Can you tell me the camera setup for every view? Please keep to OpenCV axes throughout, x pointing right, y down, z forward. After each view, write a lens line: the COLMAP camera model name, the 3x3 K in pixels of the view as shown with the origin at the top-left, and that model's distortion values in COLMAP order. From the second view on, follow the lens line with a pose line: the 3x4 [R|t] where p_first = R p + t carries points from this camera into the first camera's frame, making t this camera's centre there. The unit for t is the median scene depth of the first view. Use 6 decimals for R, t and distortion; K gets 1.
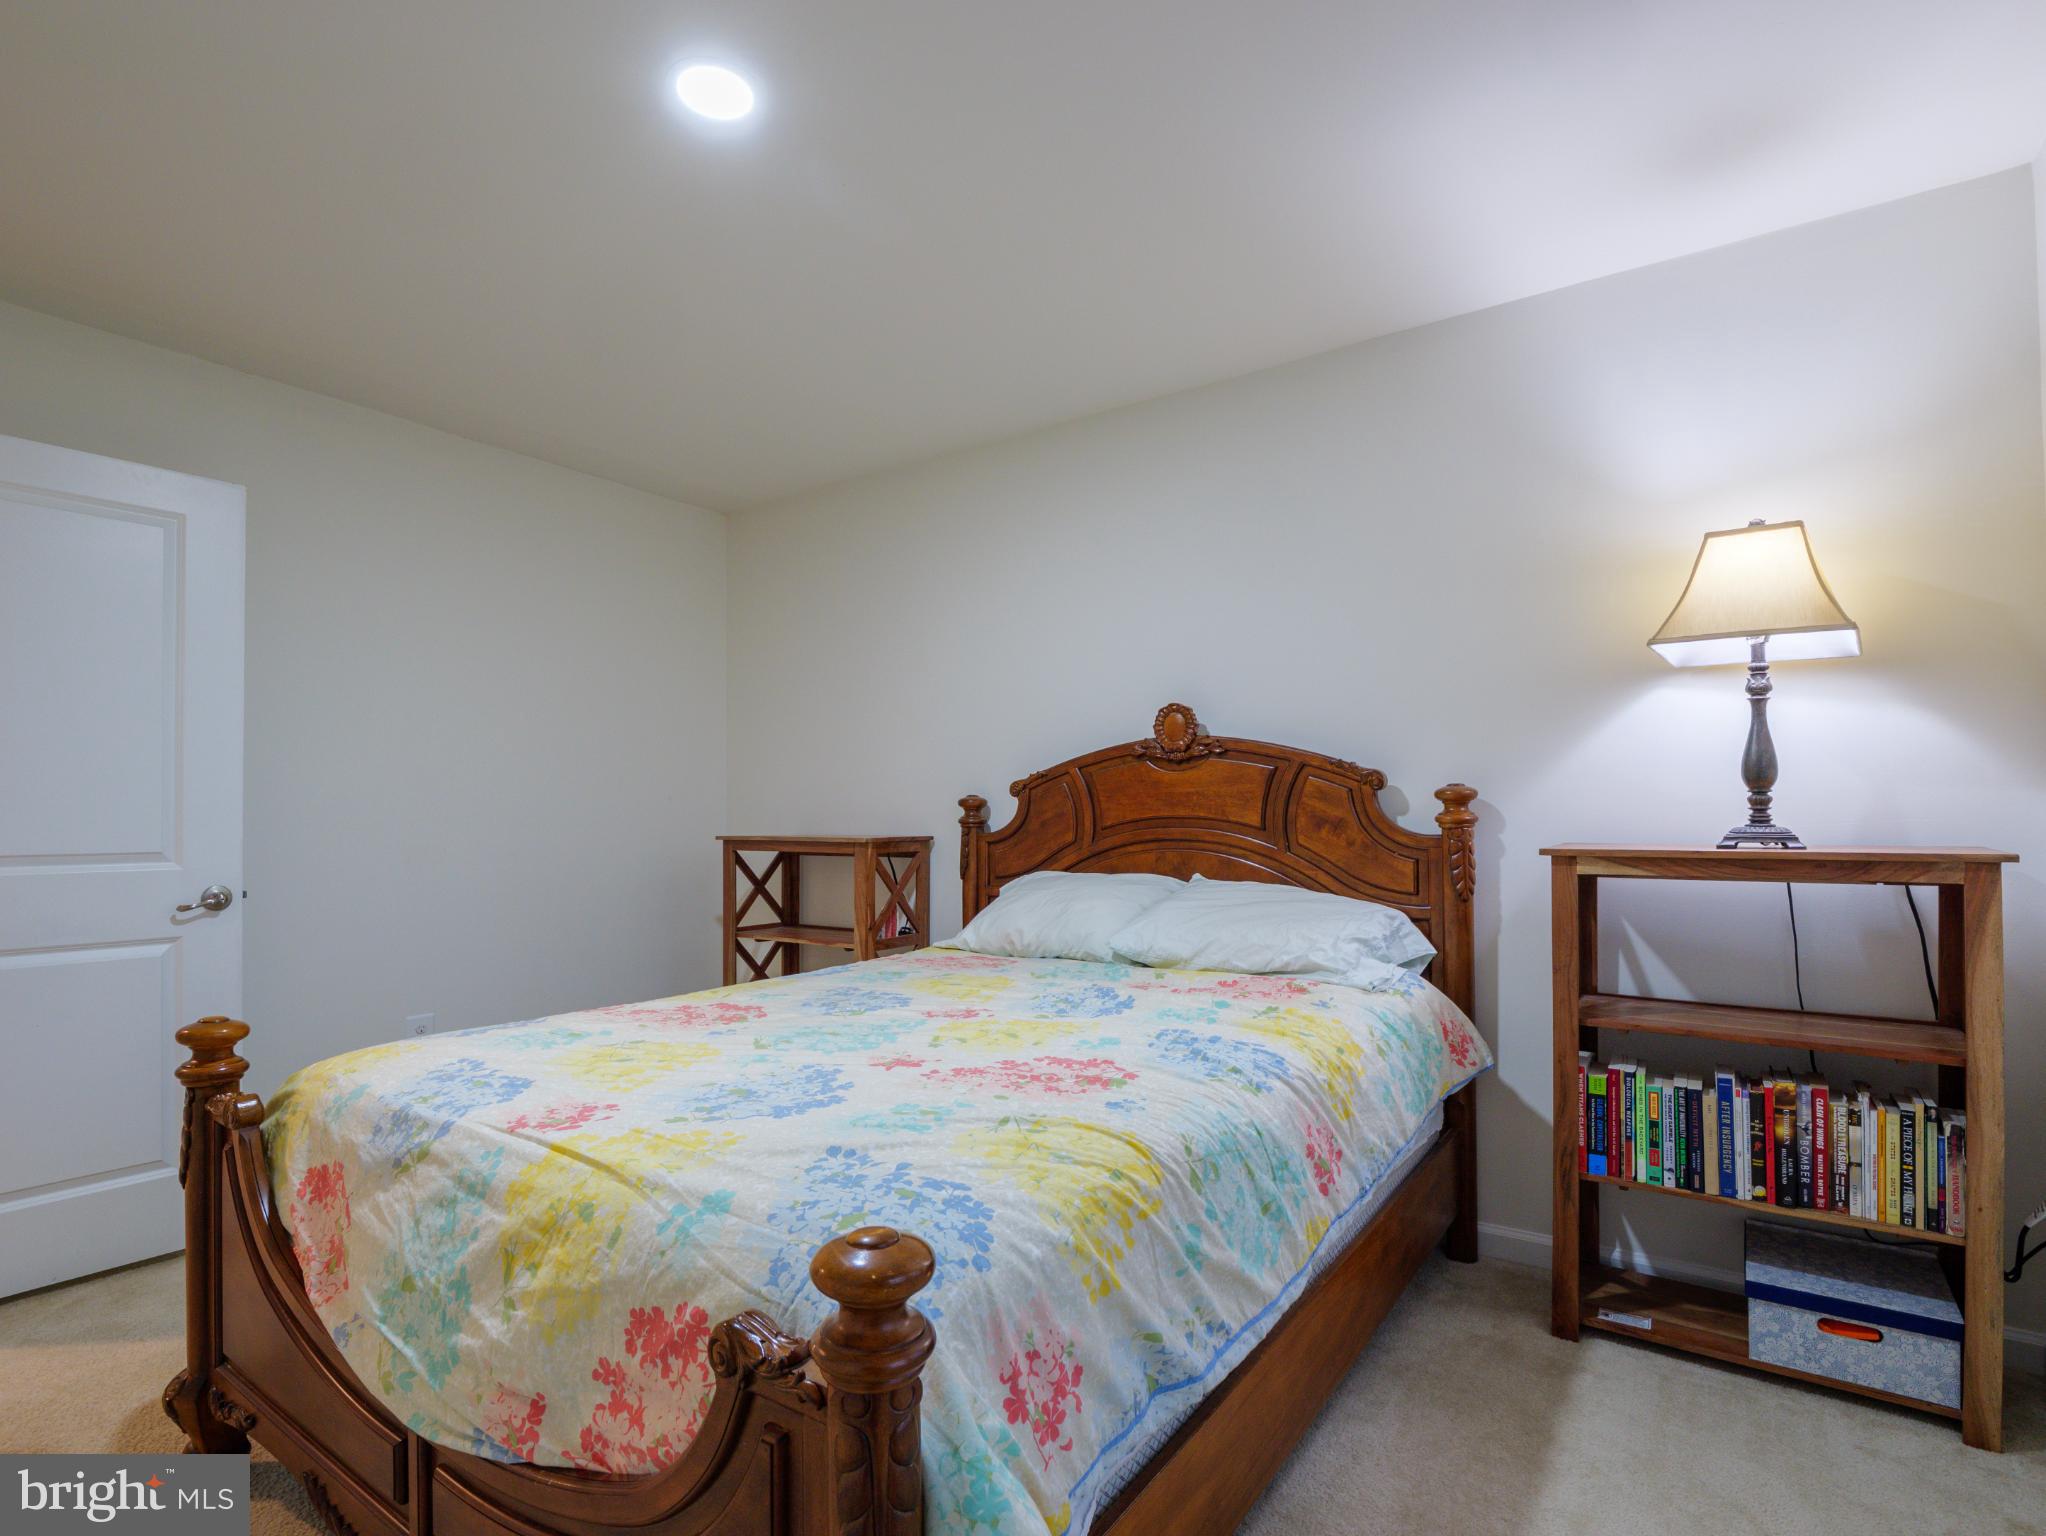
lens RADIAL K [[952.3, 0, 1023.3], [0, 952.3, 791.7], [0, 0, 1]] dist [-0.000154, -0.042086]
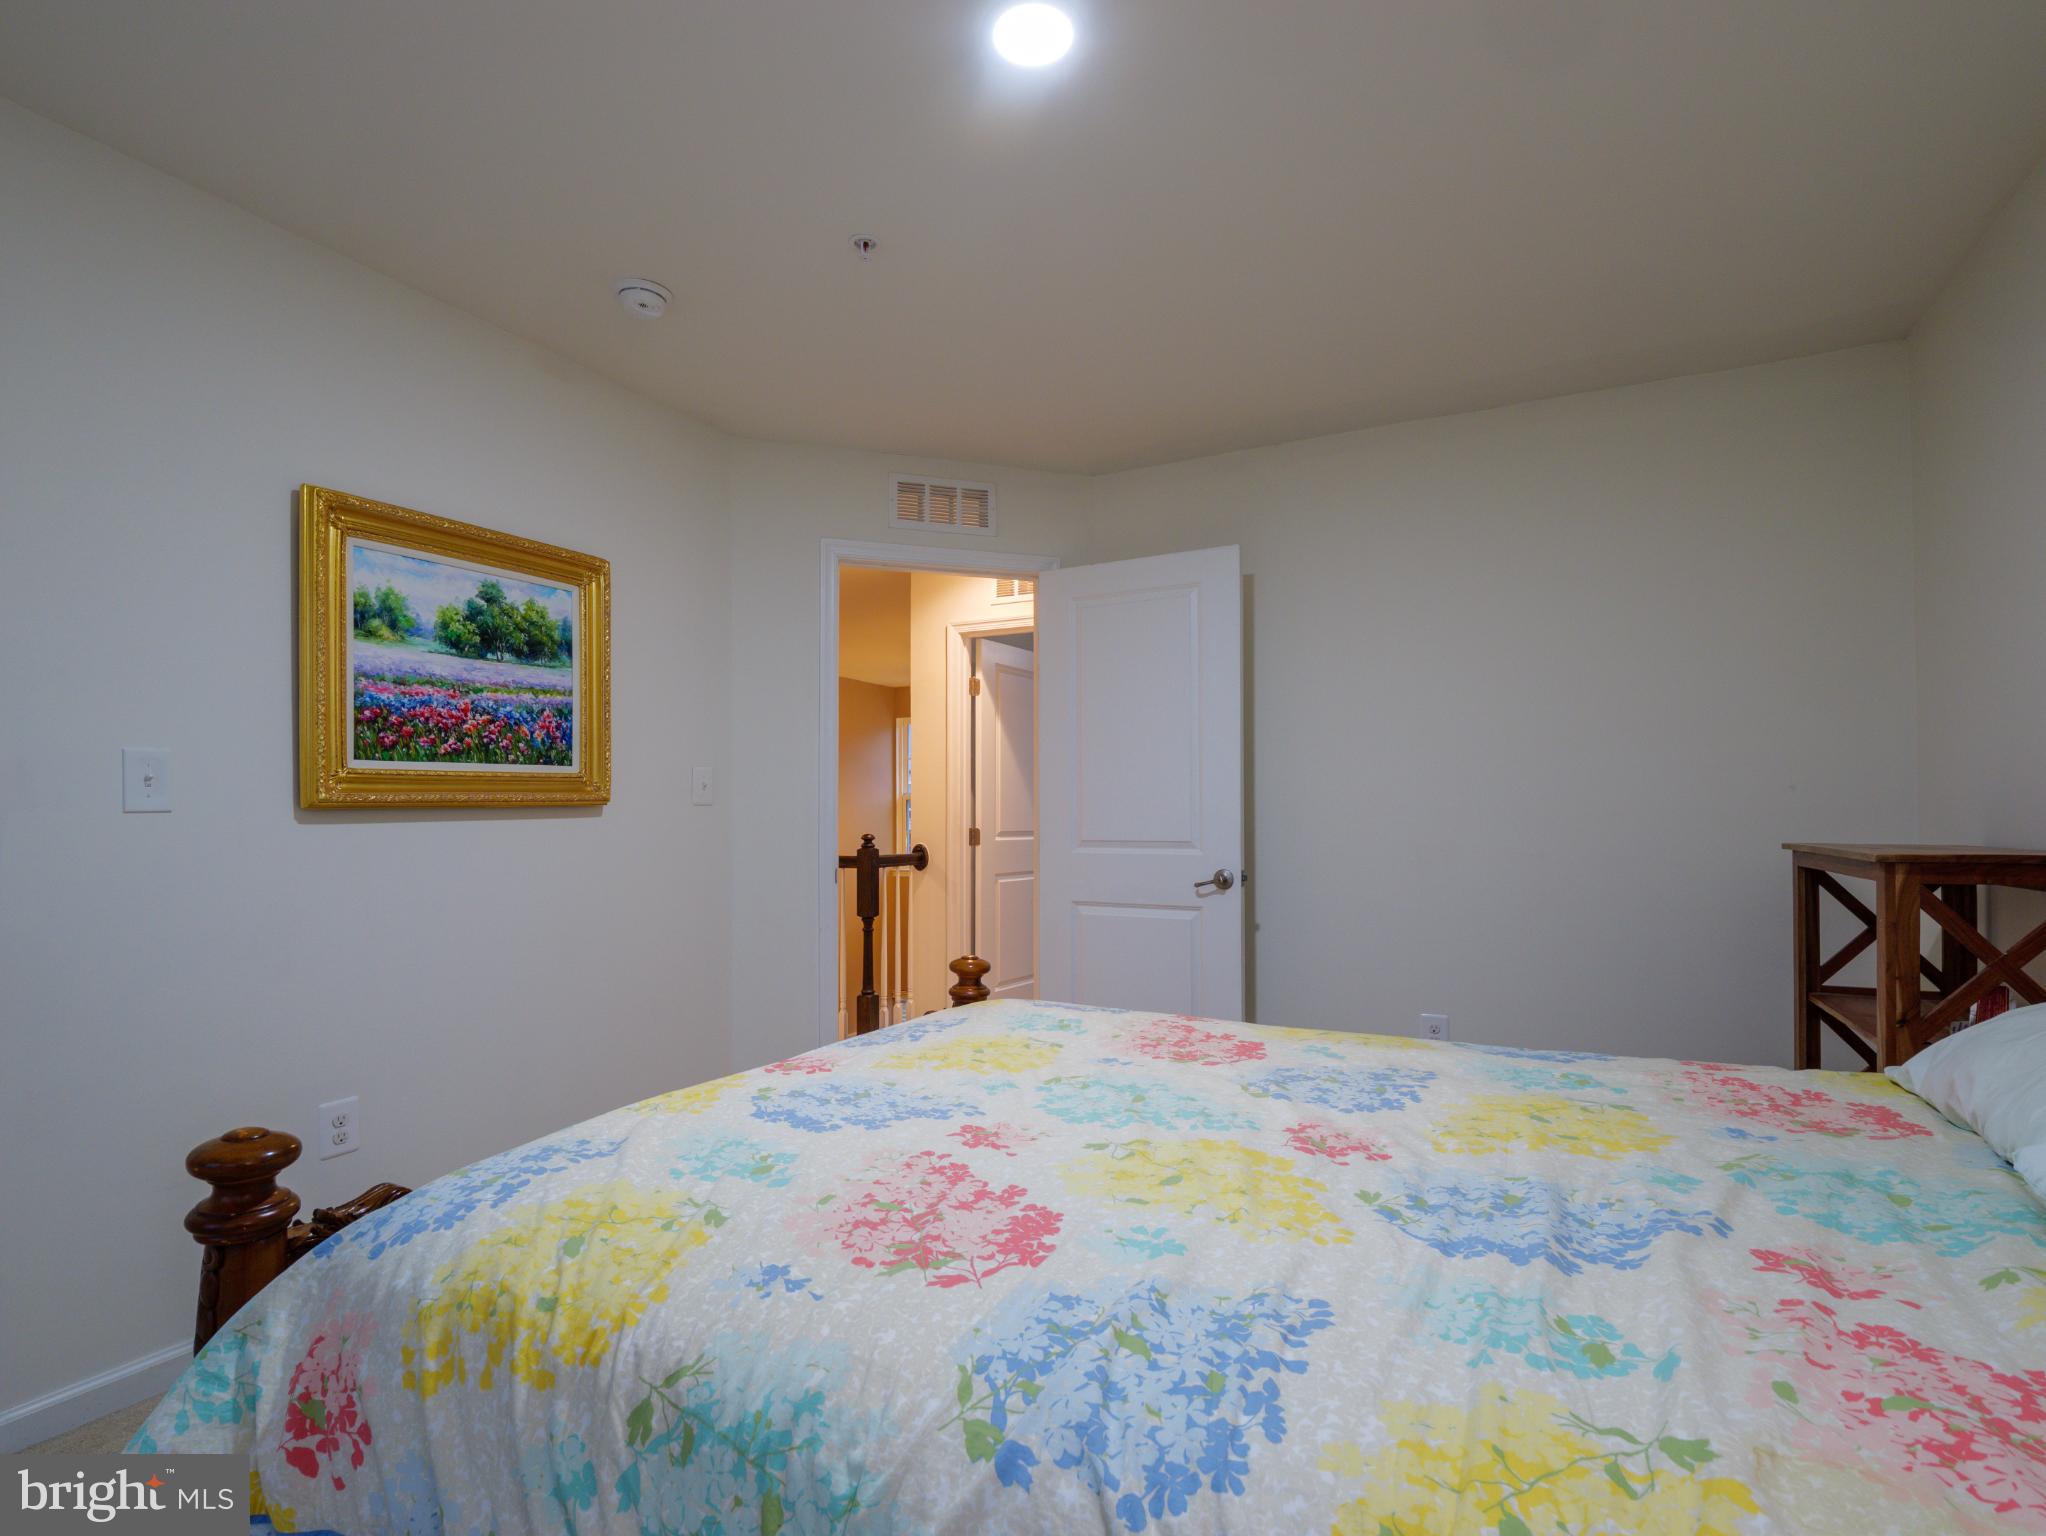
lens RADIAL K [[976.5, 0, 1022.7], [0, 976.5, 760.1], [0, 0, 1]] dist [-0.002906, -0.010906]
pose [[0.158427, -0.050127, -0.986097, 0.649210], [0.025950, 0.998577, -0.046592, 0.014570], [0.987030, -0.018208, 0.159503, 0.871775]]
